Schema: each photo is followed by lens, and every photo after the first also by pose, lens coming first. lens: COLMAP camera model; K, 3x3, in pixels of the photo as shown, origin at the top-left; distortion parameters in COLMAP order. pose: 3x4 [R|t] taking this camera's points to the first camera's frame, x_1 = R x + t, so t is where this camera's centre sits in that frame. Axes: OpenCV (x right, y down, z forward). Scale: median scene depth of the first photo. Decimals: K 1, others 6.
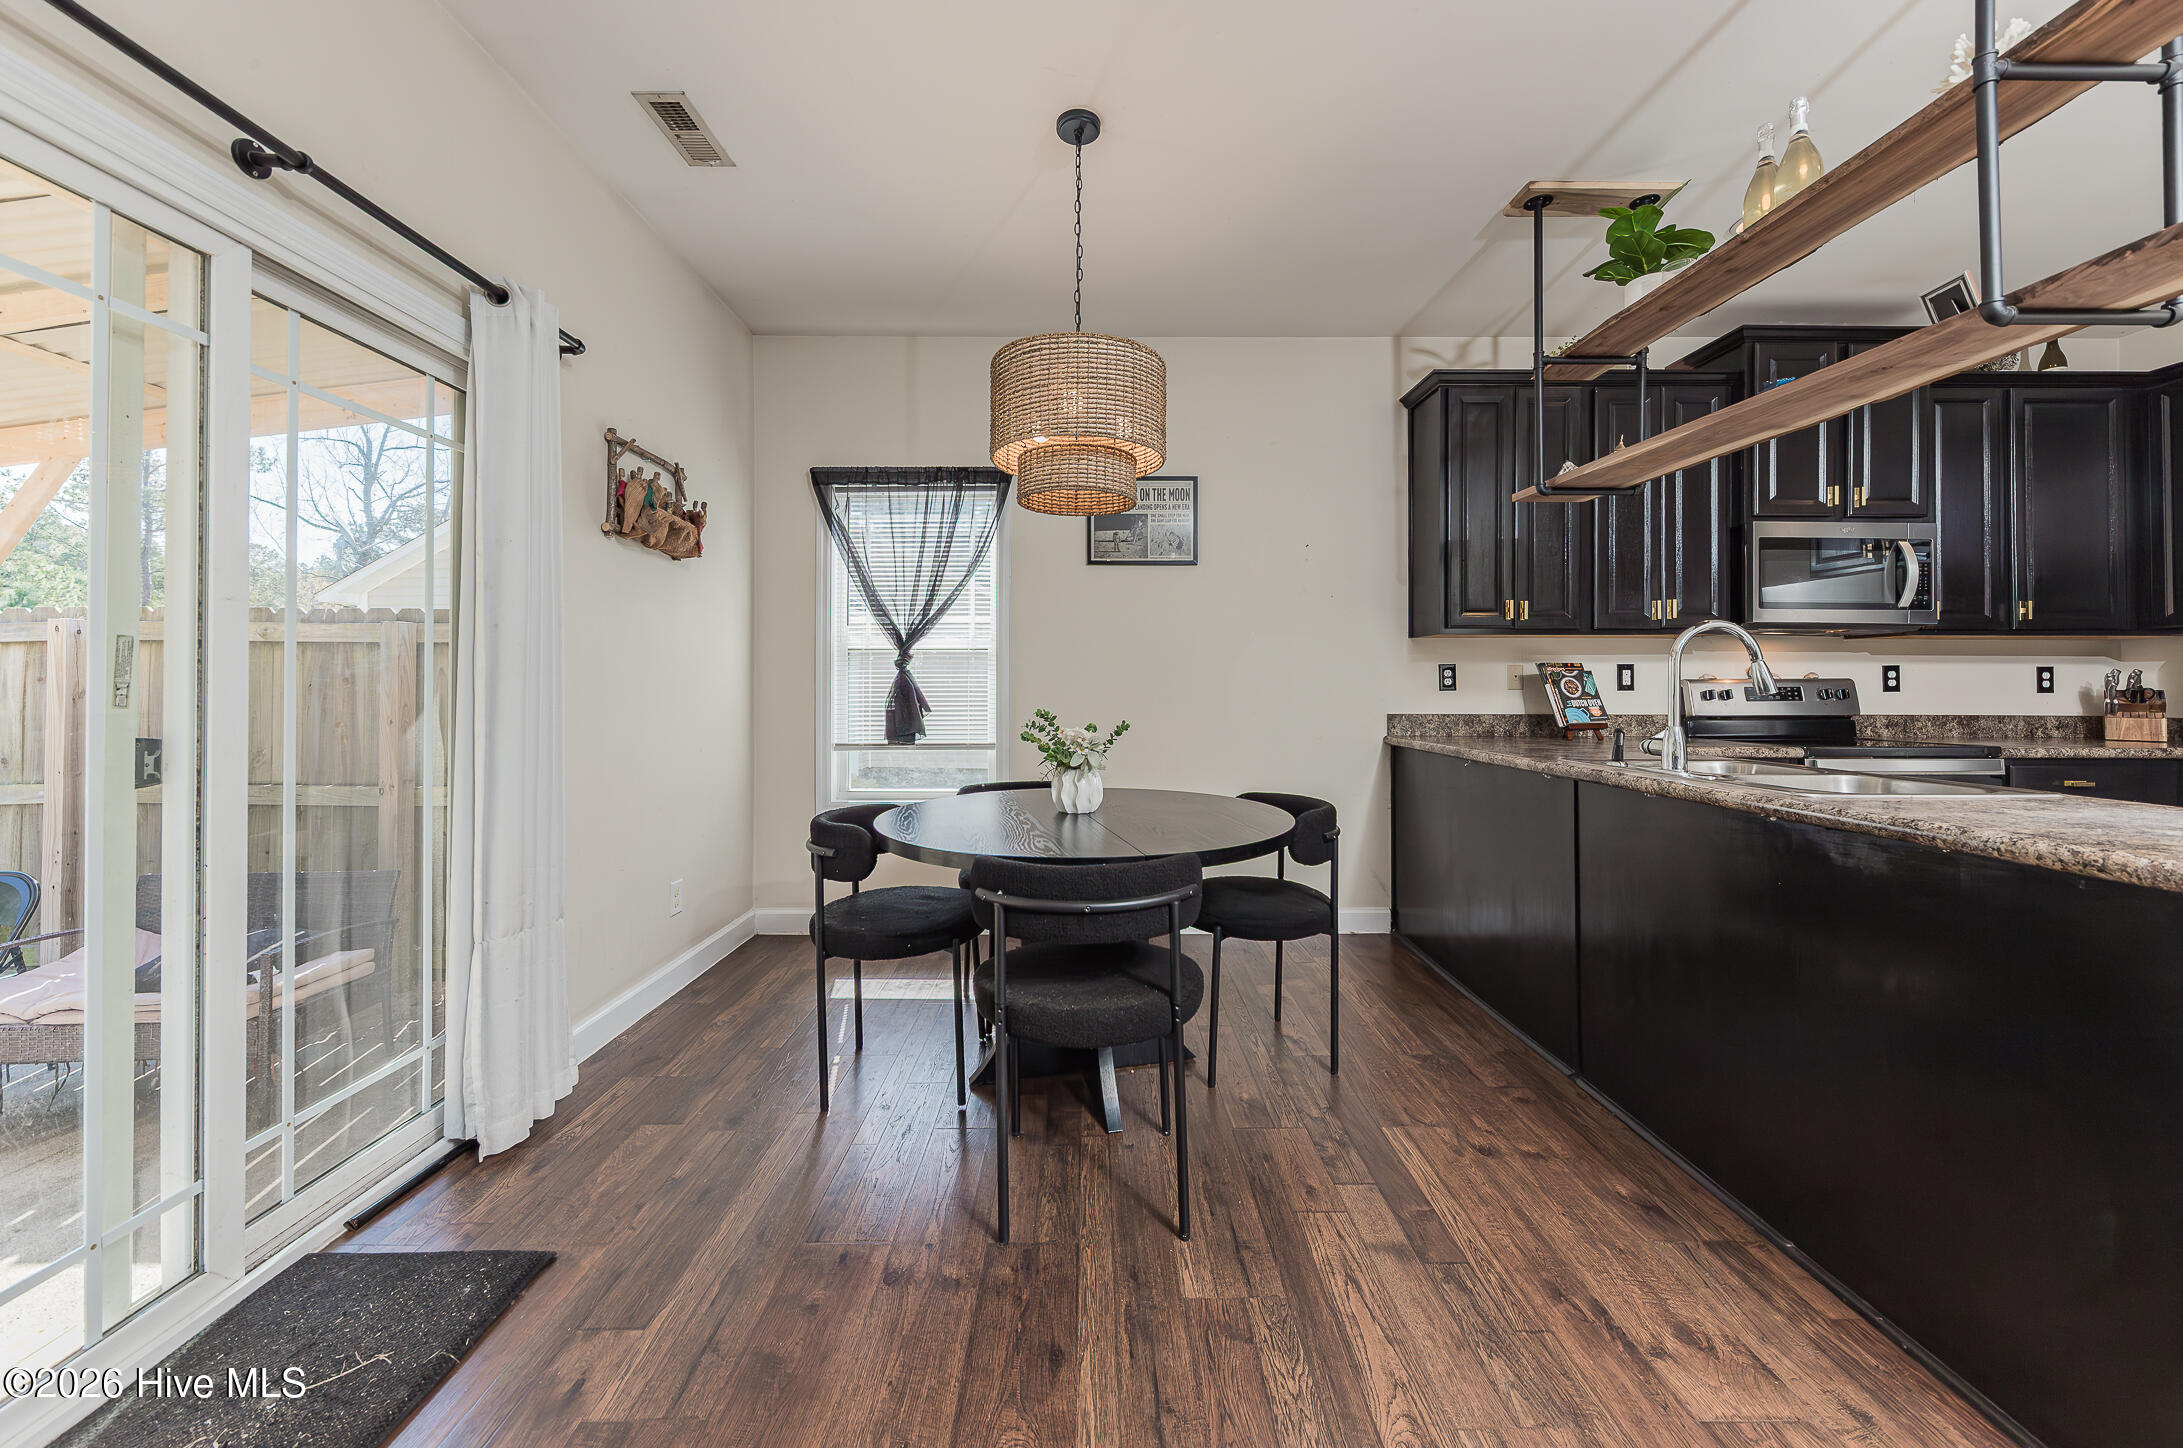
lens RADIAL K [[756.9, 0, 1093.1], [0, 756.9, 686.4], [0, 0, 1]] dist [0.009191, -0.002077]
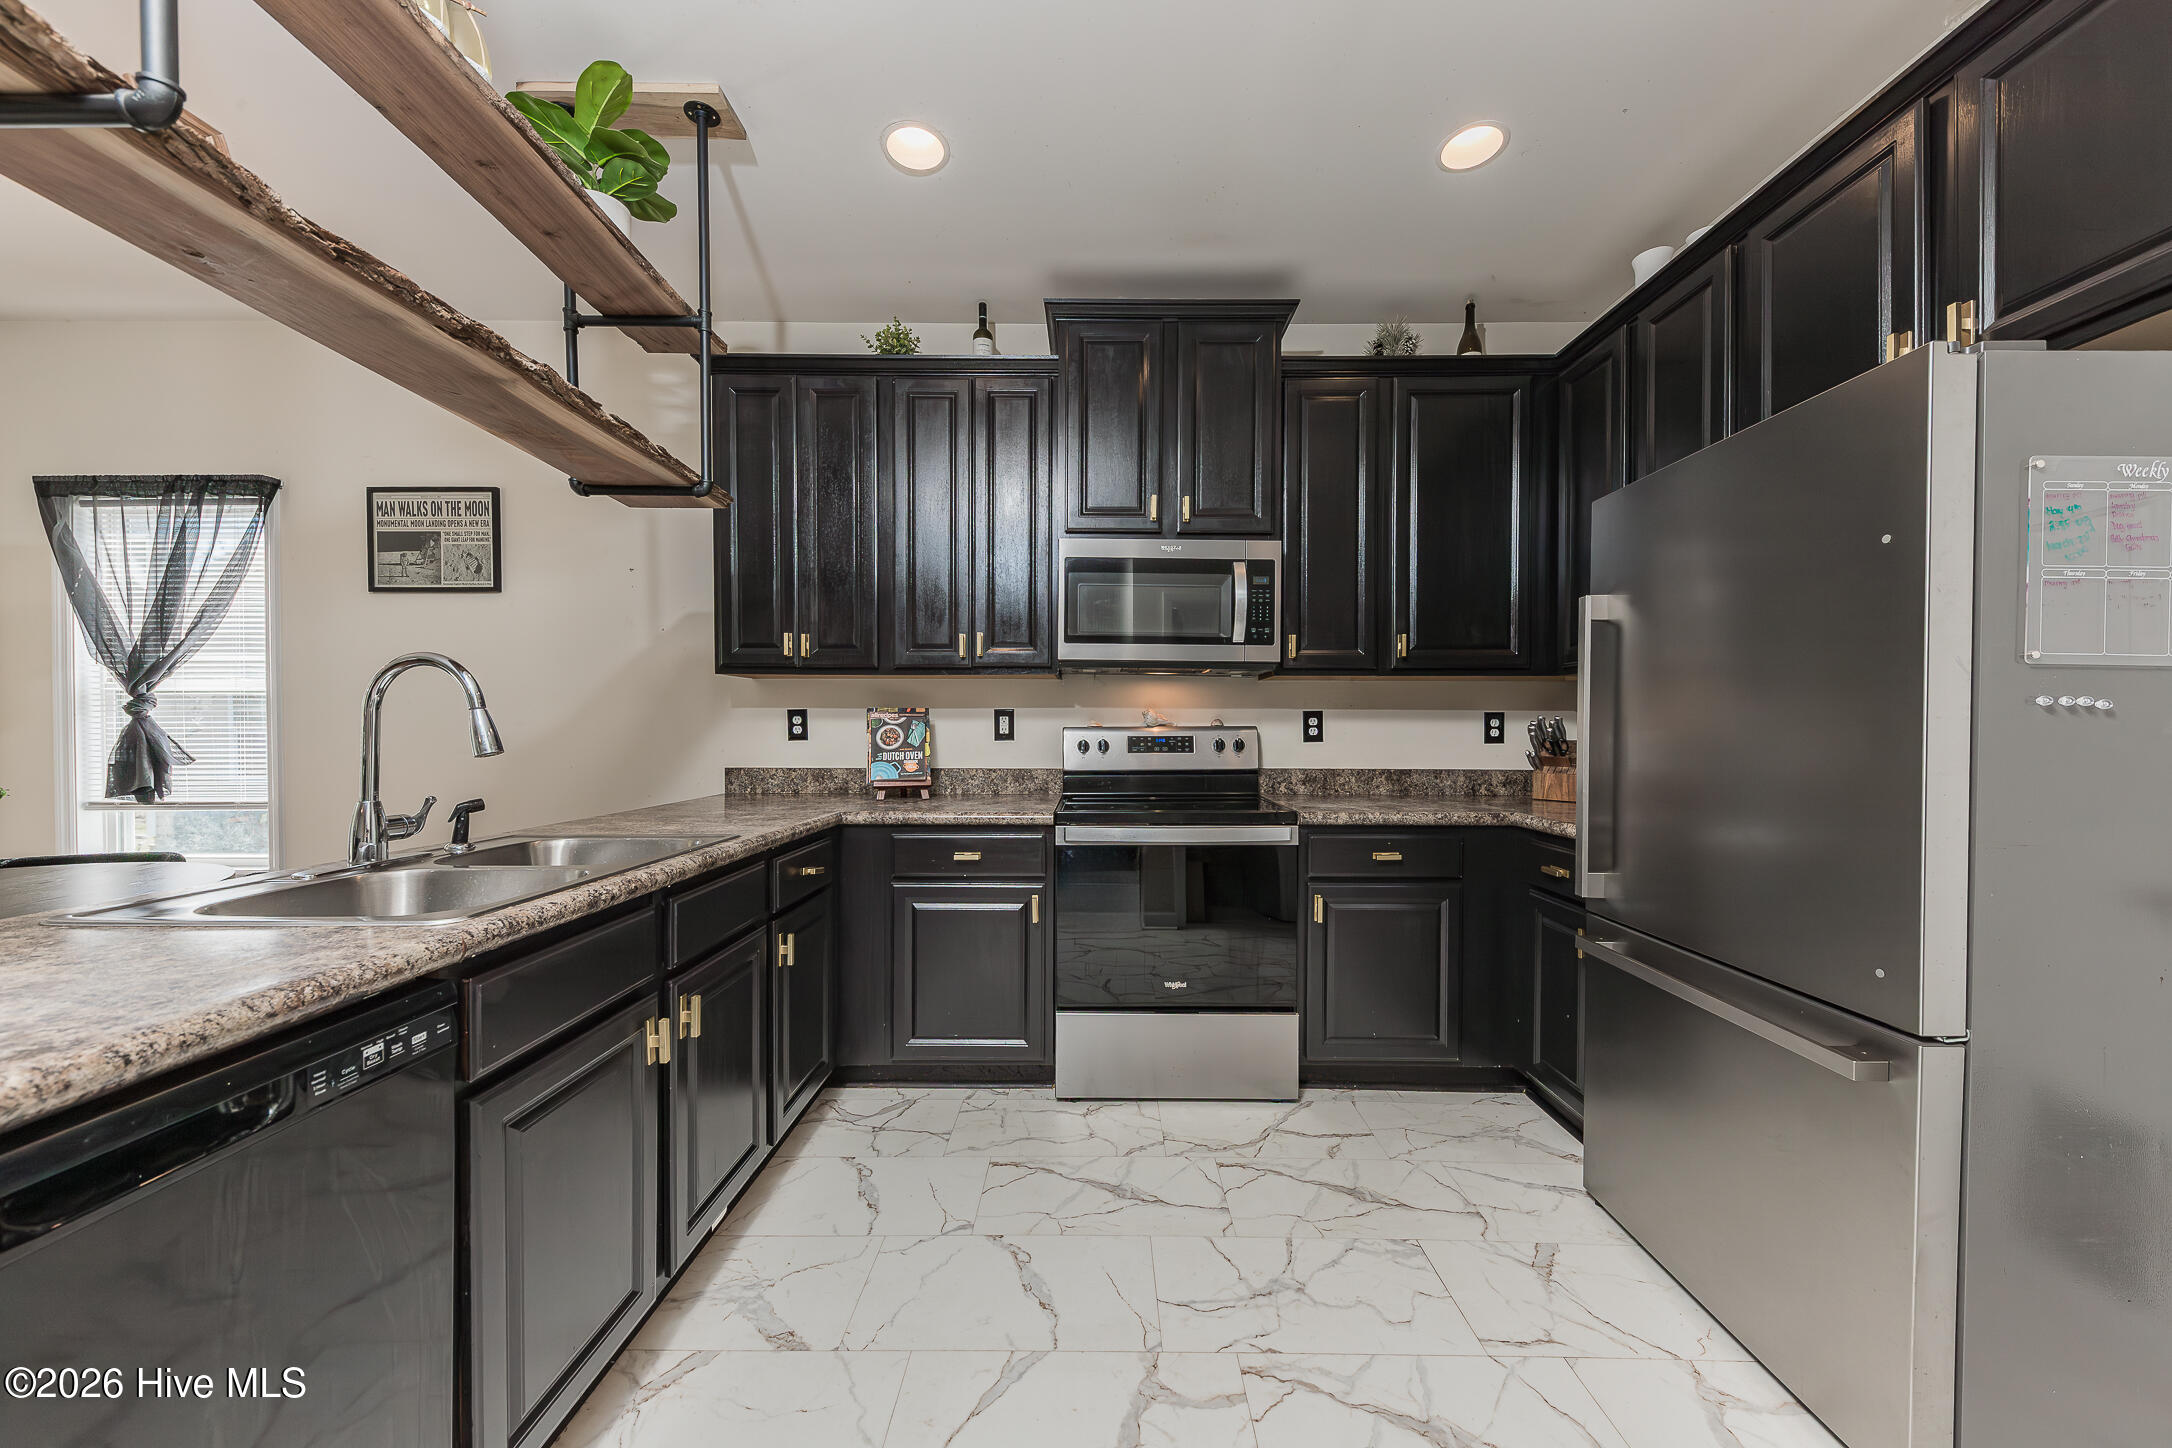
lens RADIAL K [[753.1, 0, 1097.4], [0, 753.1, 736.2], [0, 0, 1]] dist [0.009191, -0.002077]
pose [[1.000000, -0.000273, 0.000796, 0.905657], [0.000266, 0.999968, 0.007952, -0.006811], [-0.000798, -0.007951, 0.999968, 0.181422]]
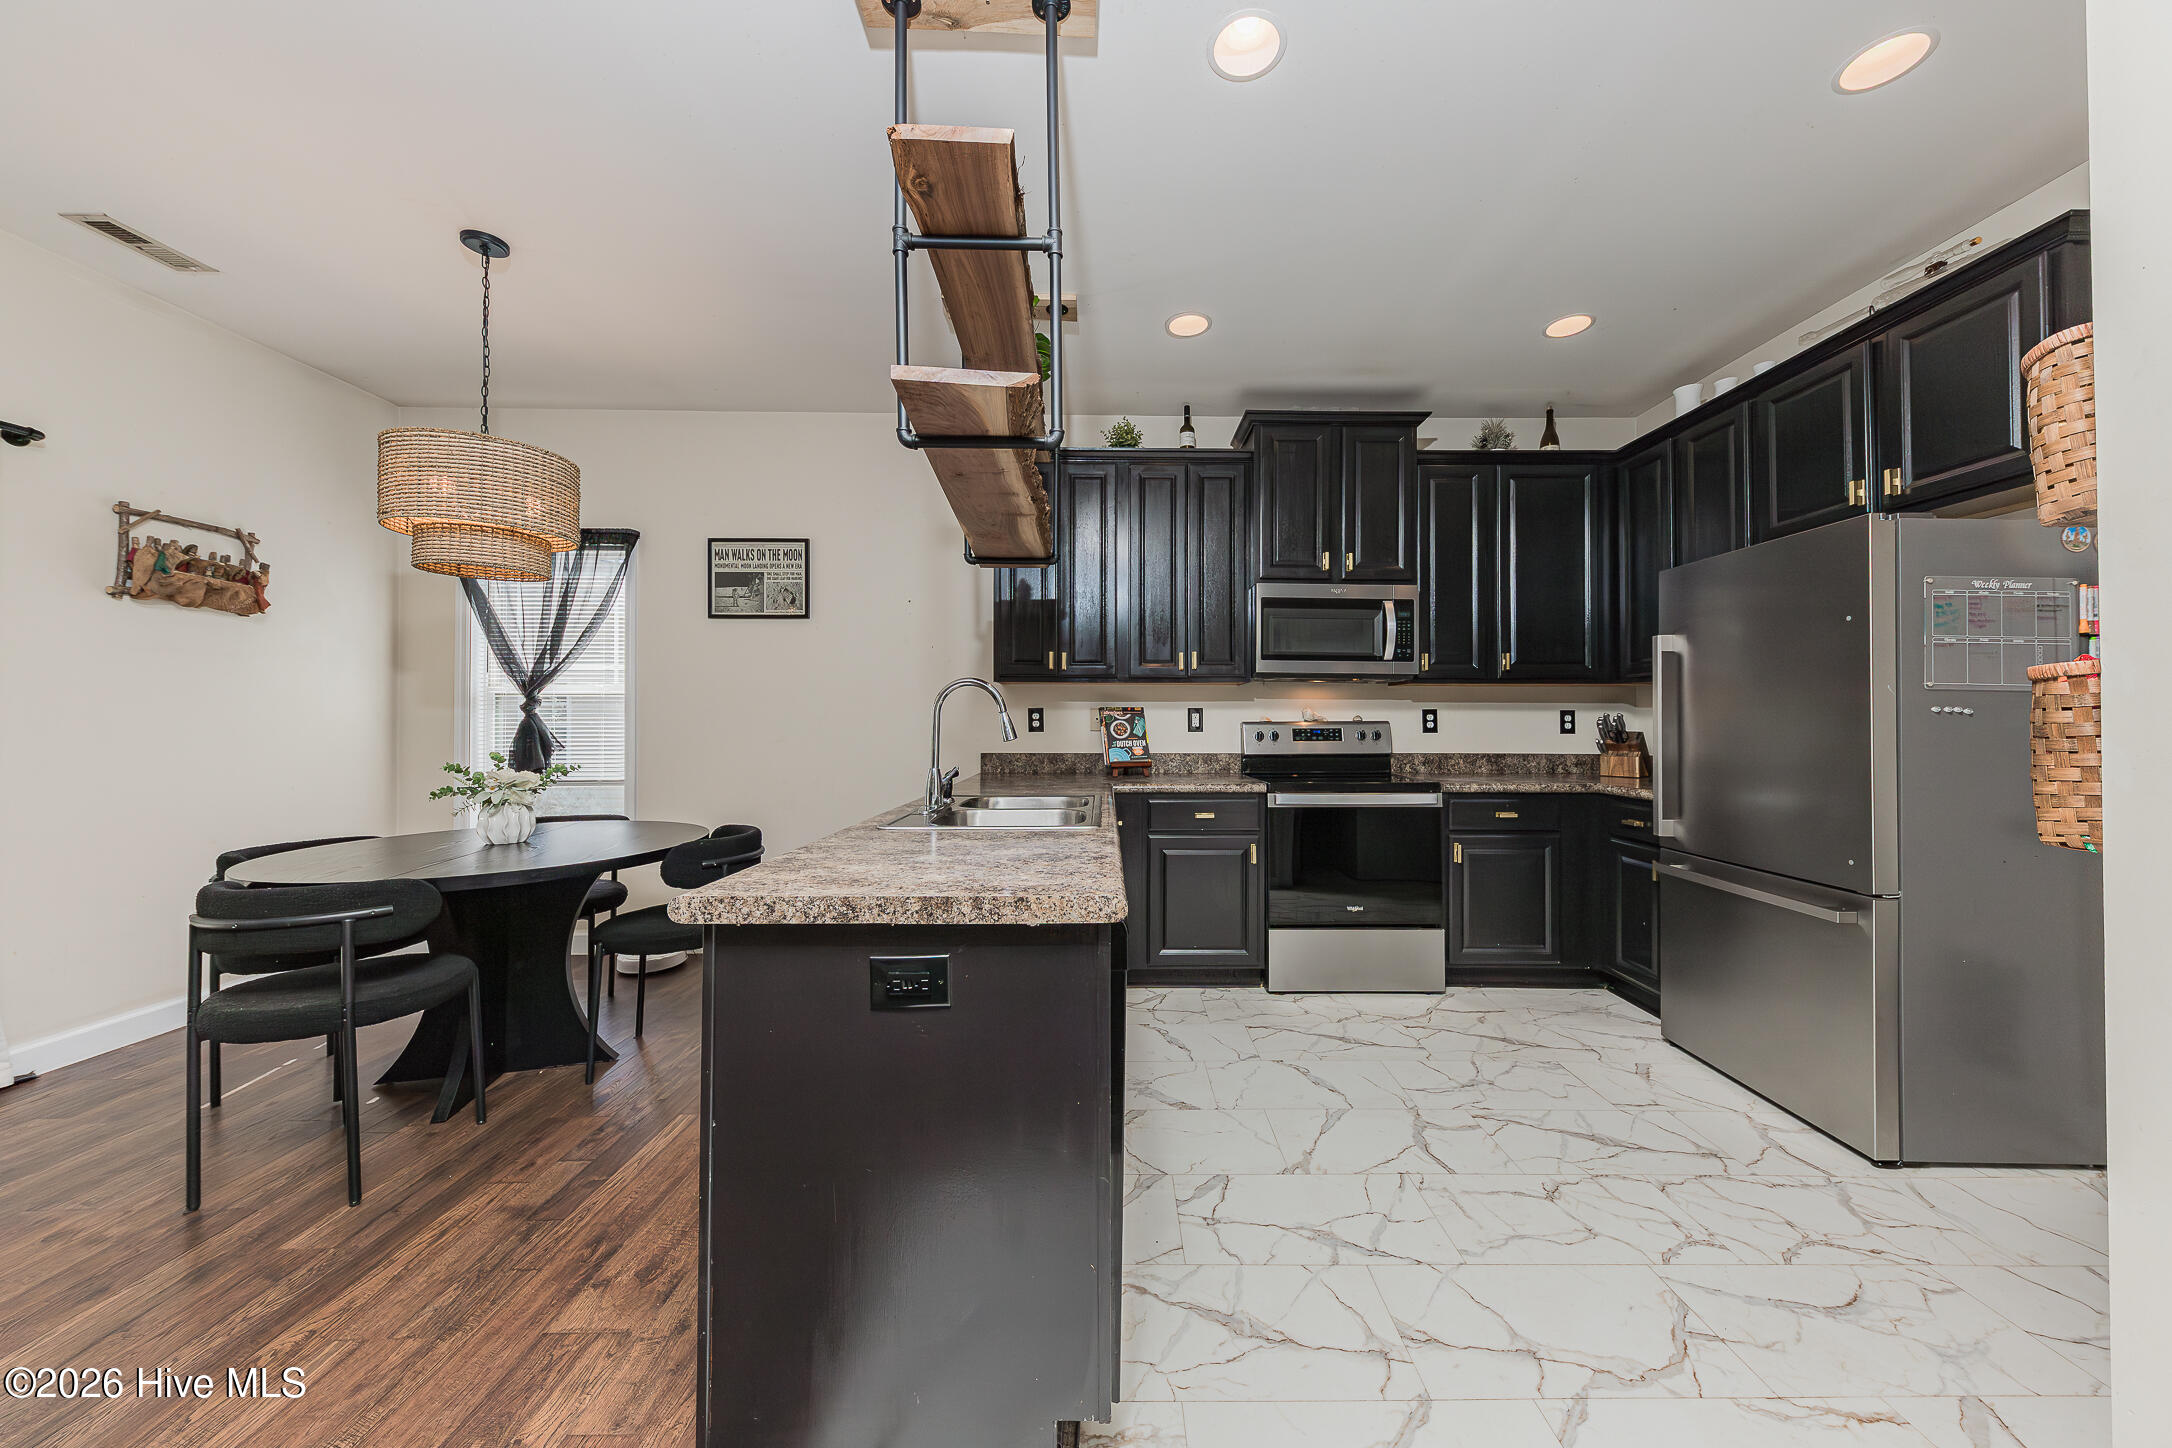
lens RADIAL K [[753.1, 0, 1109.7], [0, 753.1, 709.4], [0, 0, 1]] dist [0.009191, -0.002077]
pose [[0.999884, -0.000513, 0.015244, 0.631217], [0.000761, 0.999868, -0.016241, -0.010692], [-0.015234, 0.016250, 0.999752, -0.105401]]
